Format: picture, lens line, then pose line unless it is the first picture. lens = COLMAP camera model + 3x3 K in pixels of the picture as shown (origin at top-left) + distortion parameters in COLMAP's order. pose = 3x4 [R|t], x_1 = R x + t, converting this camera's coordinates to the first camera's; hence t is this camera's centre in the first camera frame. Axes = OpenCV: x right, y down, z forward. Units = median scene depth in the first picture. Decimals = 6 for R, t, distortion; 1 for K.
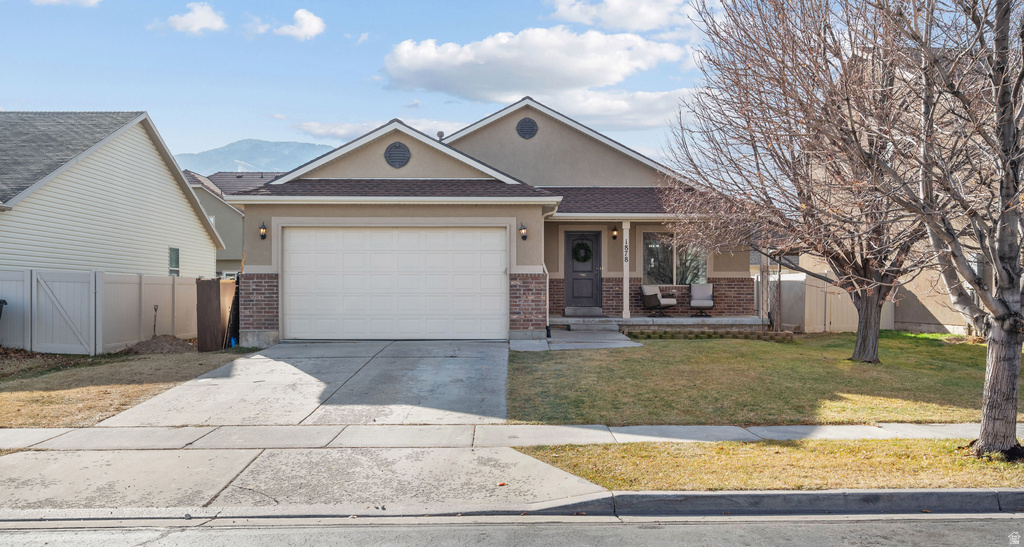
lens RADIAL K [[858.2, 0, 511.6], [0, 858.2, 292.3], [0, 0, 1]] dist [0.001975, 0.000532]
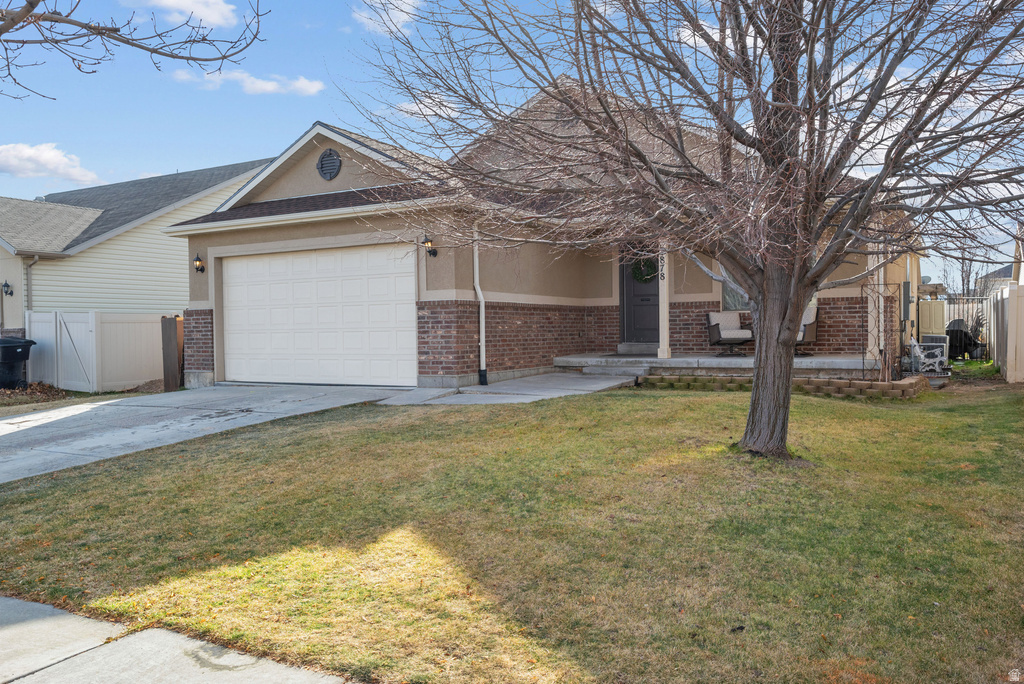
lens RADIAL K [[806.8, 0, 512.0], [0, 806.8, 342.0], [0, 0, 1]] dist [0.002128, 0.000585]
pose [[0.861868, -0.005418, -0.507105, 0.420957], [0.016189, 0.999727, 0.016833, 0.003574], [0.506875, -0.022718, 0.861720, 0.404660]]
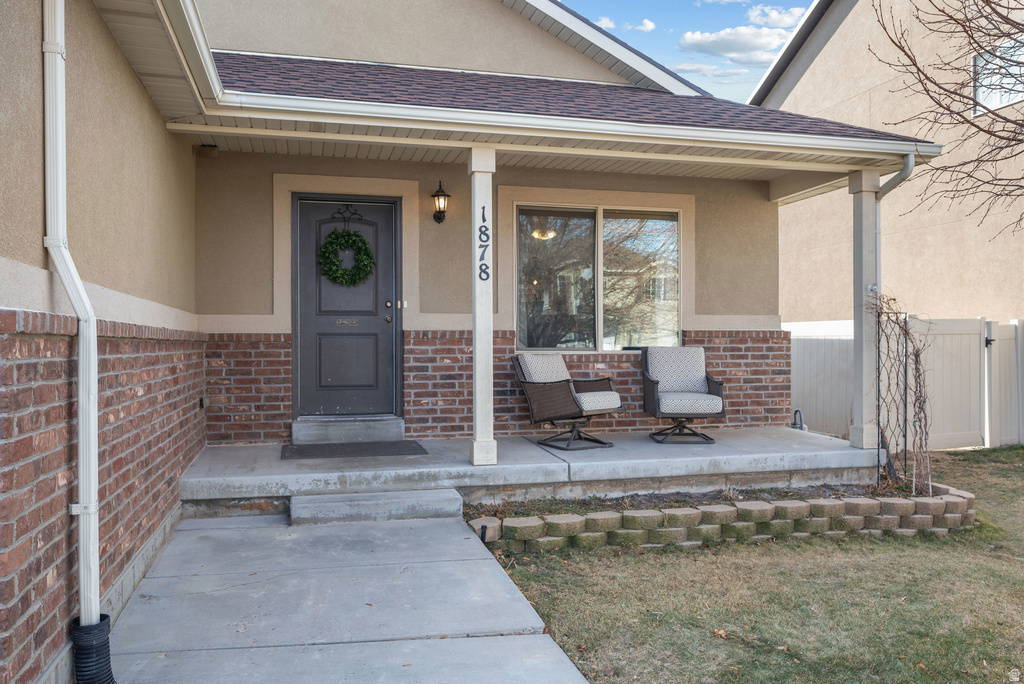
lens RADIAL K [[806.8, 0, 512.0], [0, 806.8, 342.0], [0, 0, 1]] dist [0.002128, 0.000585]
pose [[0.970901, -0.003774, 0.239450, 0.085192], [0.003506, 0.999993, 0.001545, -0.015748], [-0.239454, -0.000660, 0.970908, 0.822672]]
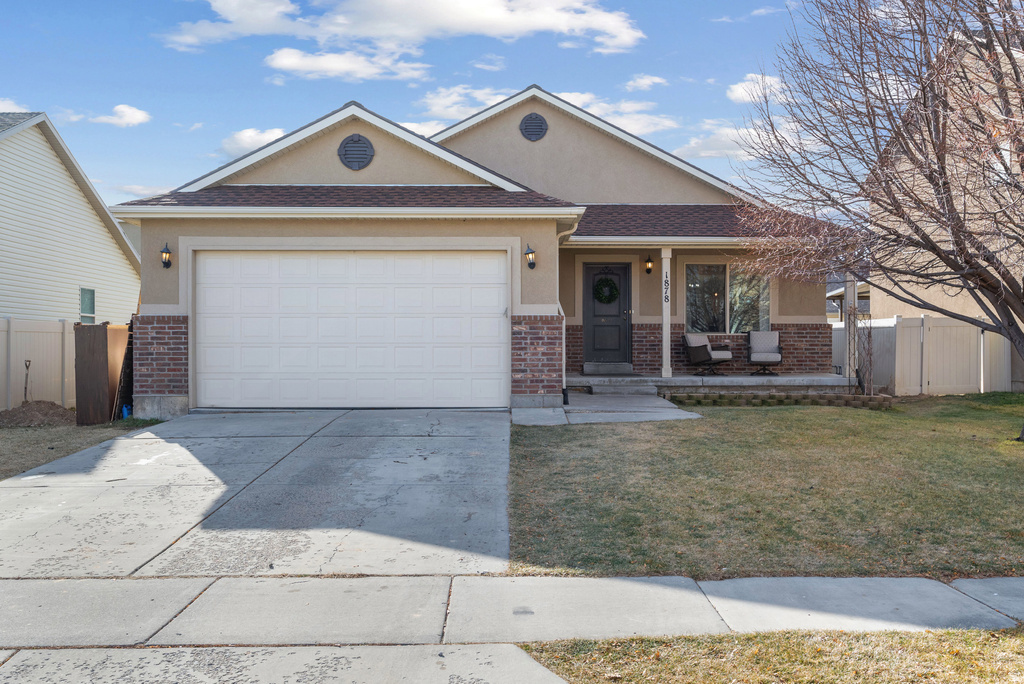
lens RADIAL K [[926.4, 0, 512.0], [0, 926.4, 342.0], [0, 0, 1]] dist [0.000883, -0.002441]
pose [[0.999999, -0.000862, 0.001031, -0.002522], [0.000868, 0.999983, -0.005748, 0.004497], [-0.001026, 0.005749, 0.999983, 0.219674]]
